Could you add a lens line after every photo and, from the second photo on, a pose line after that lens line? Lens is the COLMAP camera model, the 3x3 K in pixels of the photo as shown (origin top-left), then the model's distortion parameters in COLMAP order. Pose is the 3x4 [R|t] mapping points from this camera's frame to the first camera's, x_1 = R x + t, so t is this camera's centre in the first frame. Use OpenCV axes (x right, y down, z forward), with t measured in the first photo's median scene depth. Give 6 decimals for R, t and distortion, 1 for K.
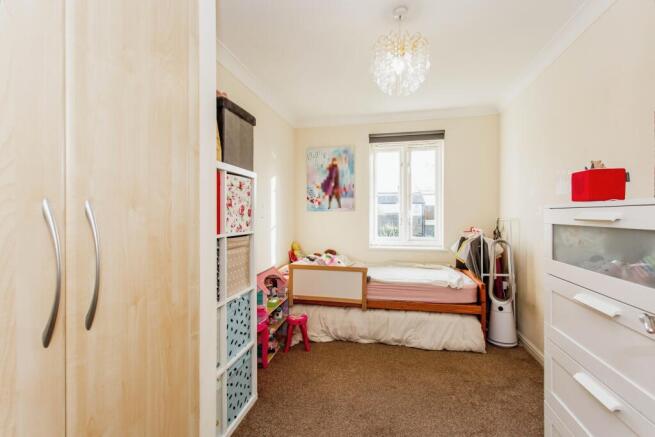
lens RADIAL K [[318.5, 0, 329.0], [0, 318.5, 216.0], [0, 0, 1]] dist [0.003390, 0.001504]
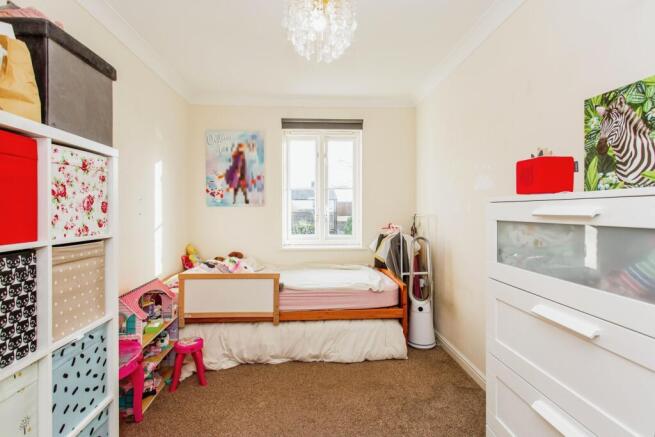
lens RADIAL K [[318.5, 0, 329.9], [0, 318.5, 214.0], [0, 0, 1]] dist [0.003390, 0.001504]
pose [[0.962047, -0.002659, 0.272871, 0.020681], [0.001496, 0.999989, 0.004470, 0.001778], [-0.272879, -0.003892, 0.962040, 0.171814]]
